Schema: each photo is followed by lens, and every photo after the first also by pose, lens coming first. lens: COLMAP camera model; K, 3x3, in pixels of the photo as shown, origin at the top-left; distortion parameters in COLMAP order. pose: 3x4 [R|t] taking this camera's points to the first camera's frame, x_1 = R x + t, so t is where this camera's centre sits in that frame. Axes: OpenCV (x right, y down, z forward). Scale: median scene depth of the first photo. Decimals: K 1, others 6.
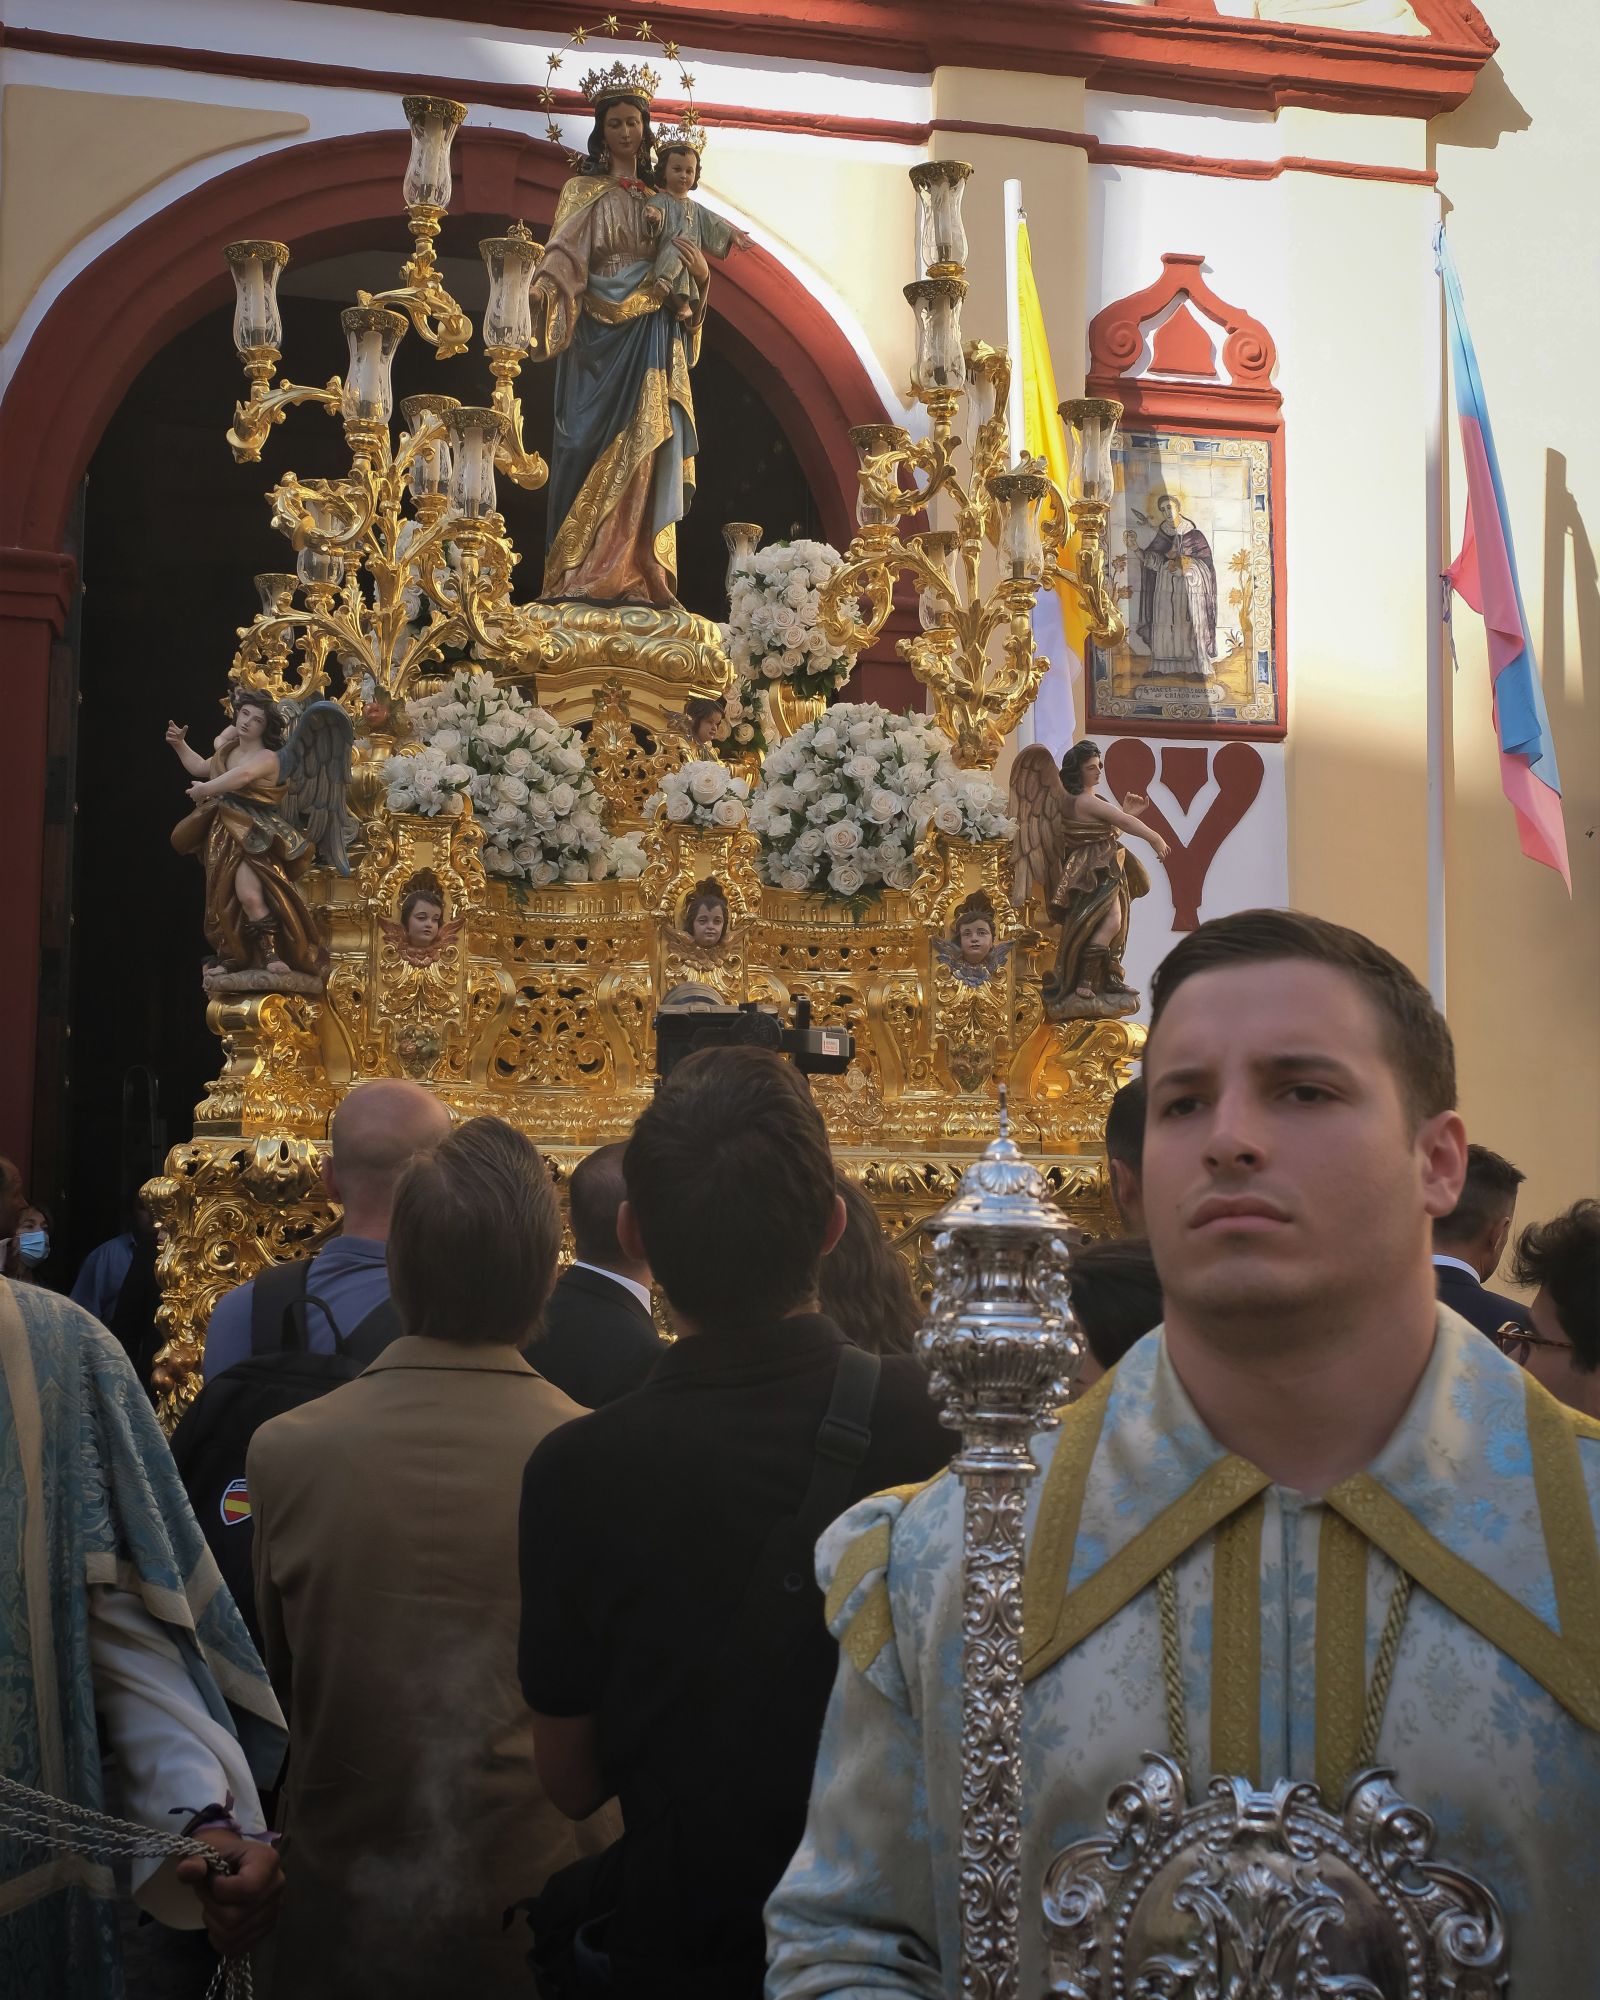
lens RADIAL K [[2150.1, 0, 801.1], [0, 2150.1, 1072.4], [0, 0, 1]] dist [0.005015, 0.011216]
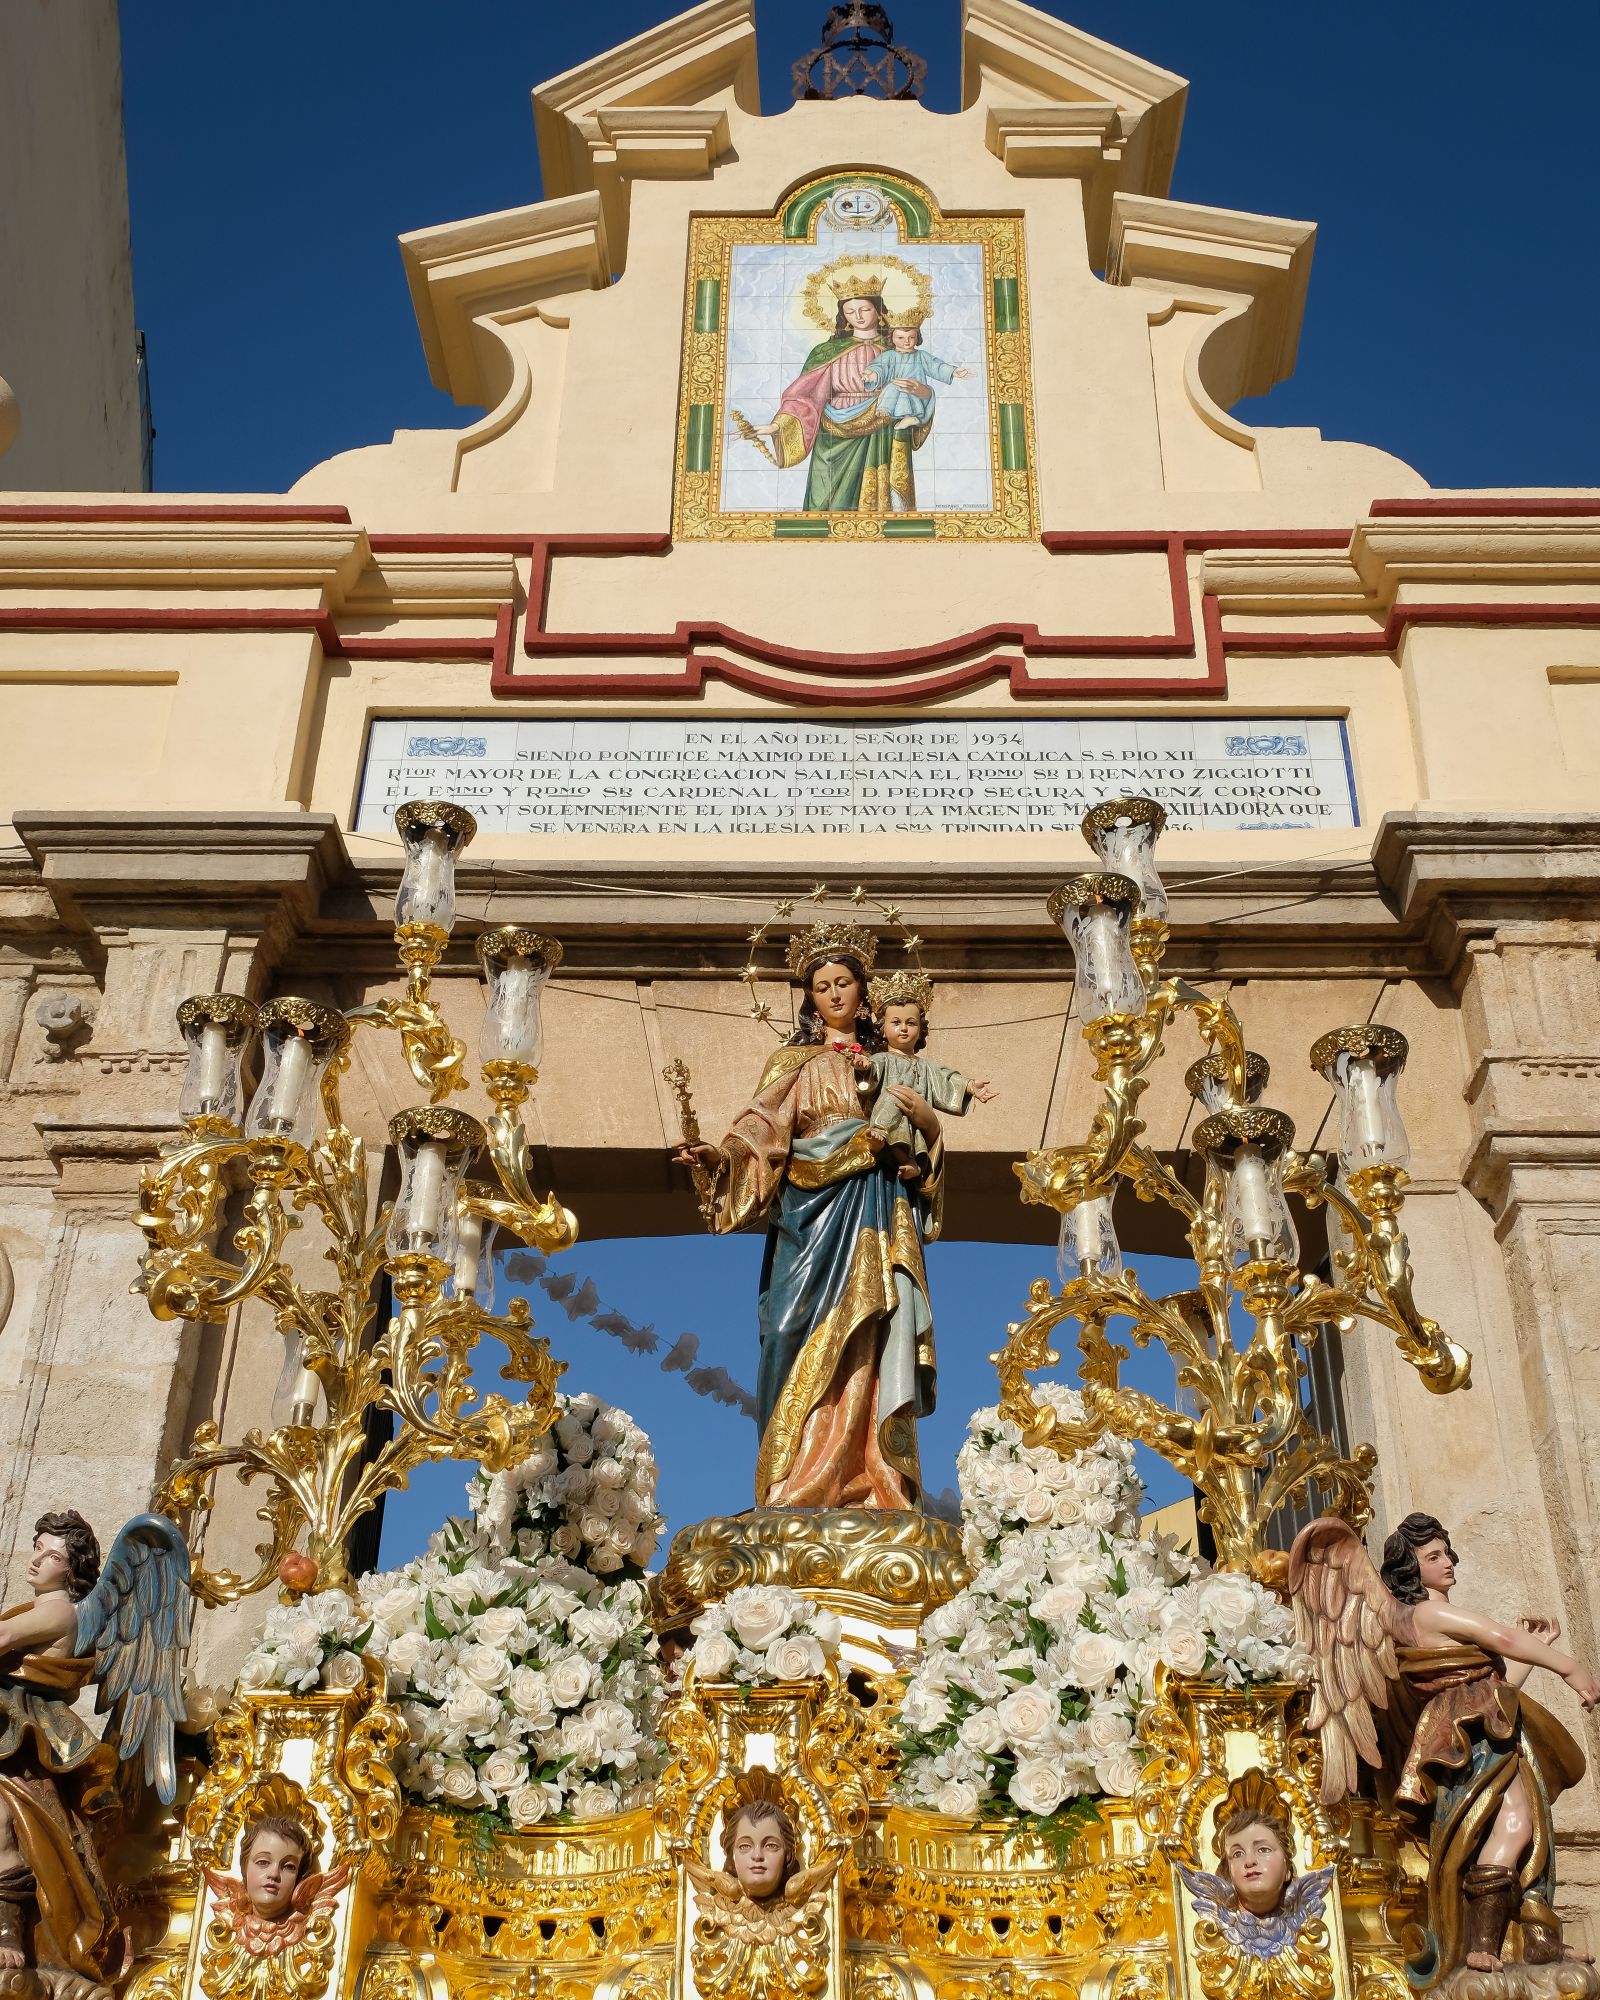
lens RADIAL K [[2150.1, 0, 801.1], [0, 2150.1, 1072.4], [0, 0, 1]] dist [0.005015, 0.011216]
pose [[0.969520, -0.139869, -0.201166, 0.104719], [0.019101, 0.861694, -0.507068, 0.039402], [0.244267, 0.487771, 0.838101, 0.400400]]
